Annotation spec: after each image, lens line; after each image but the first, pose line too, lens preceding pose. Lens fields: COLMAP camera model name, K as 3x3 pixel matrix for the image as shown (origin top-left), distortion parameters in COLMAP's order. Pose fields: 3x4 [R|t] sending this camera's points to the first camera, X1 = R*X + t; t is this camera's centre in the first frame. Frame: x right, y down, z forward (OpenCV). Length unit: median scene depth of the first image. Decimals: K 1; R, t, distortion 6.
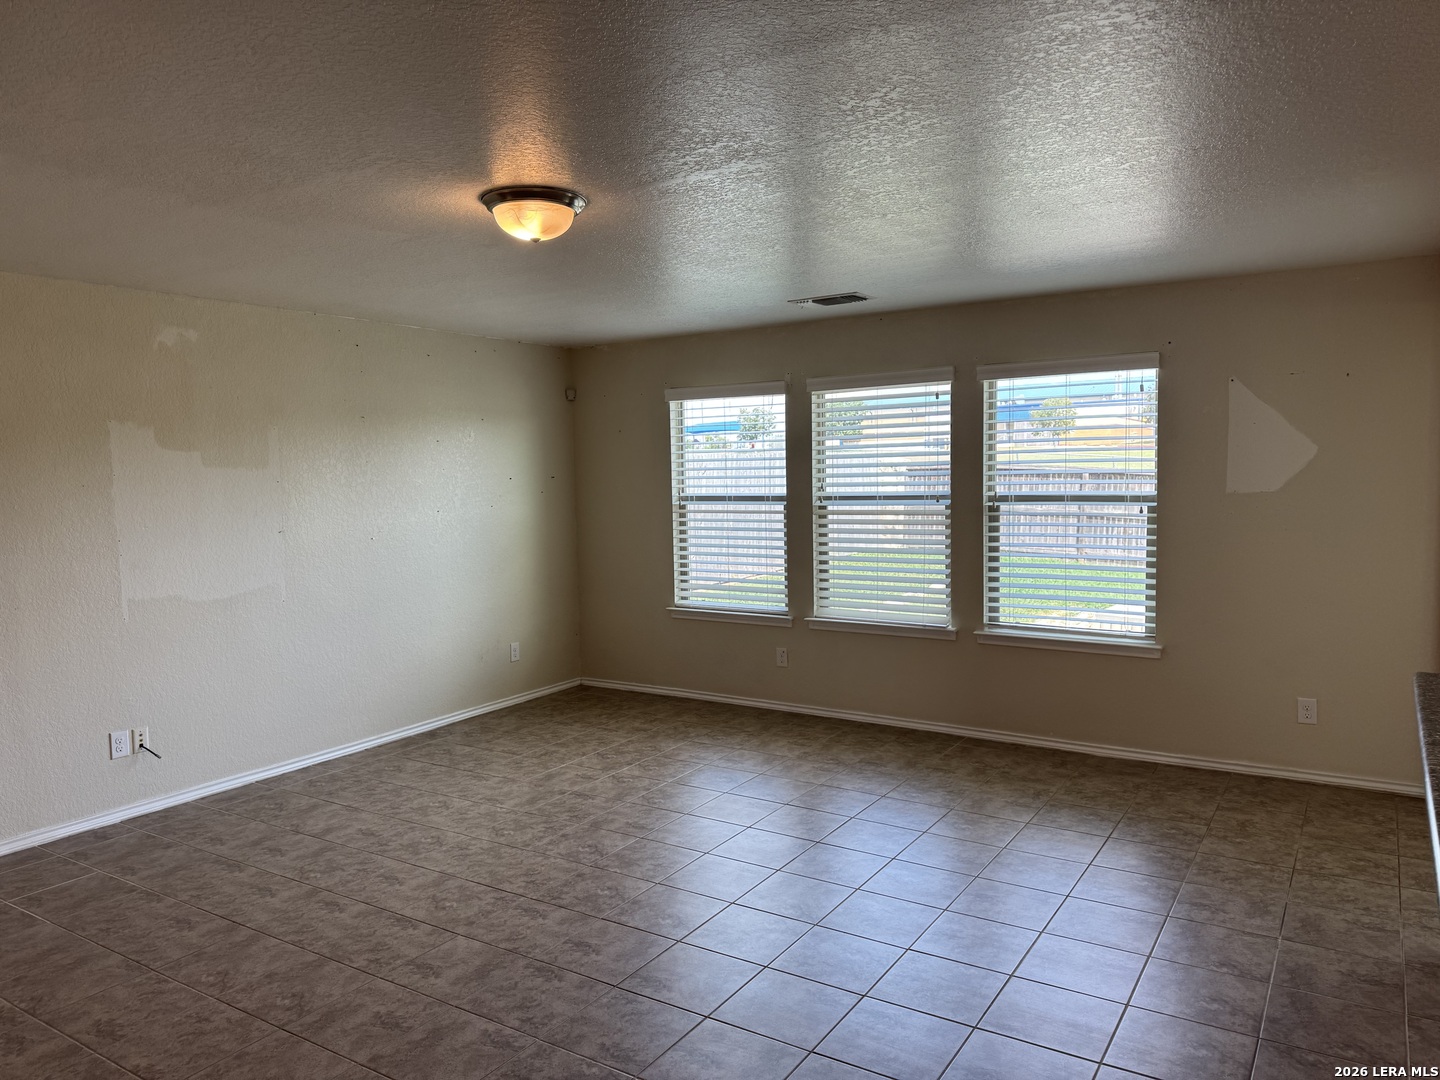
lens RADIAL K [[1012.4, 0, 711.1], [0, 1012.4, 544.6], [0, 0, 1]] dist [0.046224, -0.037557]
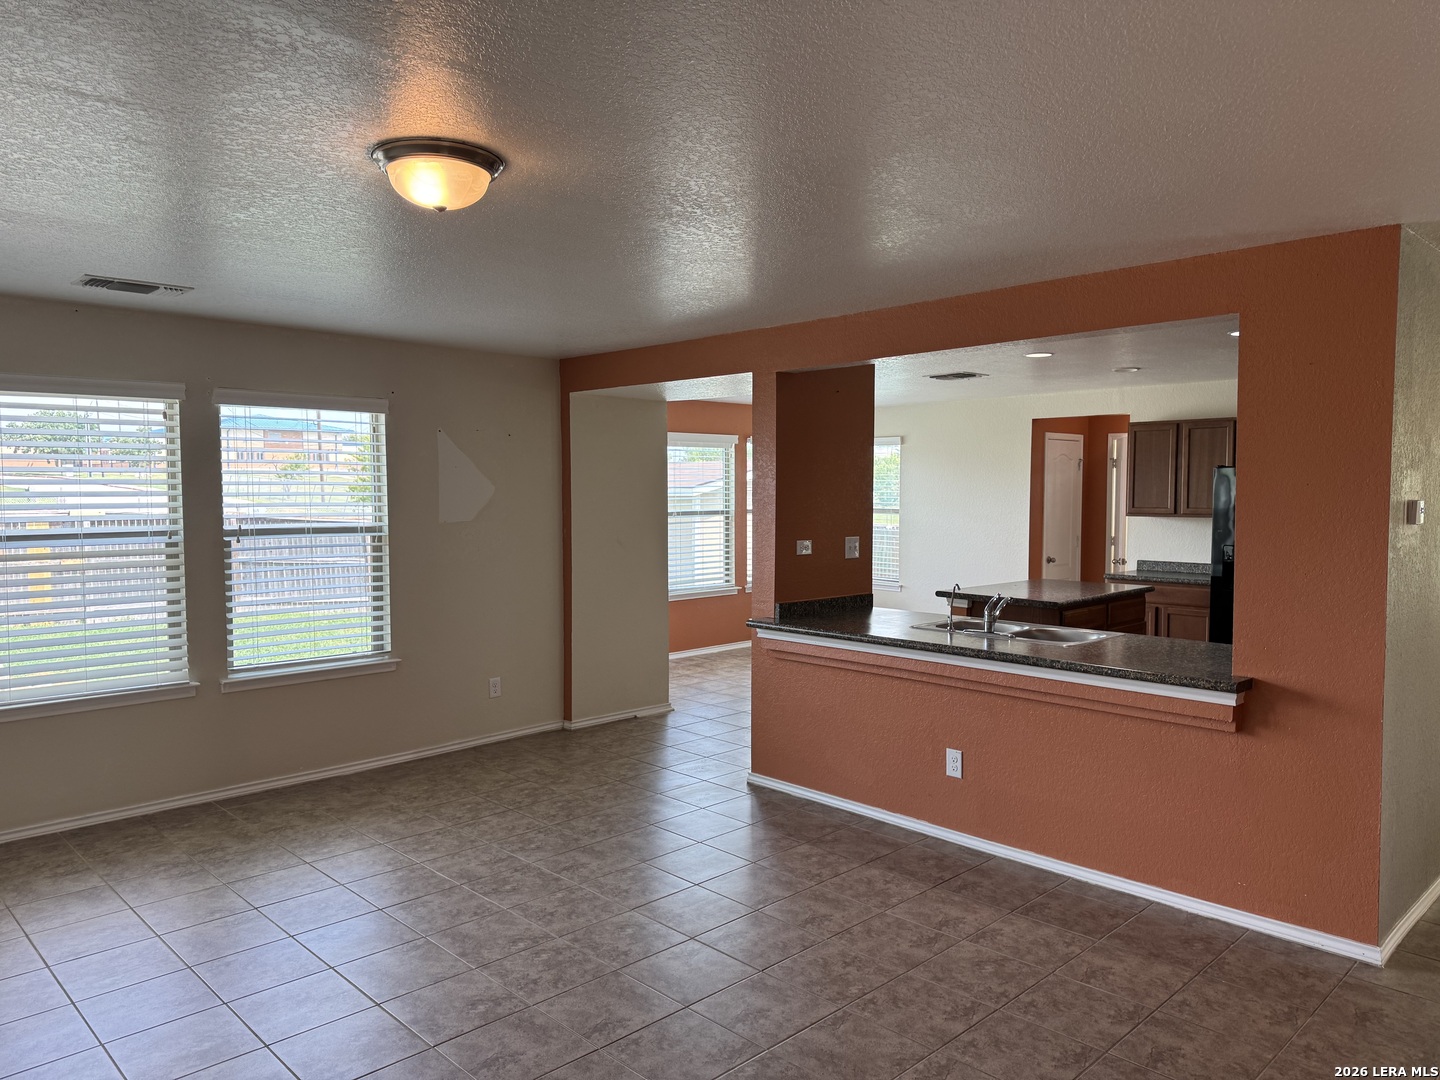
lens RADIAL K [[1012.4, 0, 713.2], [0, 1012.4, 551.8], [0, 0, 1]] dist [0.046224, -0.037557]
pose [[0.205687, -0.036605, 0.977933, -0.565638], [0.072477, 0.997126, 0.022079, -0.018062], [-0.975930, 0.066336, 0.207749, 0.400352]]
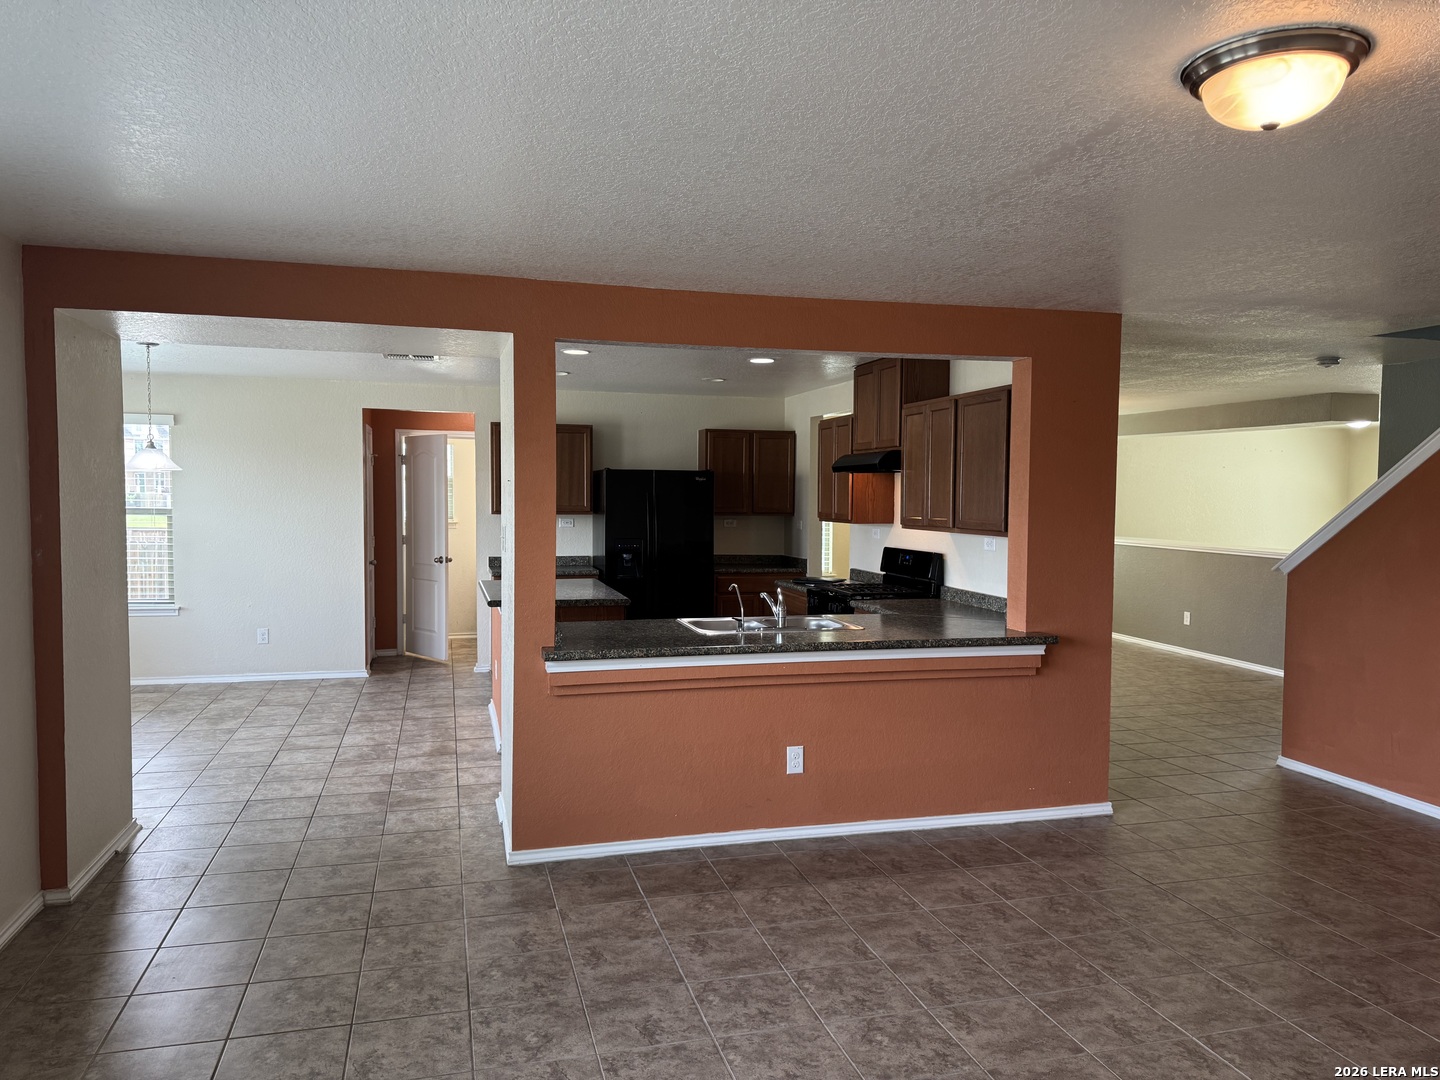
lens RADIAL K [[1012.4, 0, 718.7], [0, 1012.4, 536.9], [0, 0, 1]] dist [0.046224, -0.037557]
pose [[-0.759146, -0.013380, 0.650783, -0.204538], [0.058480, 0.994344, 0.088662, -0.075490], [-0.648288, 0.105365, -0.754070, 1.058012]]
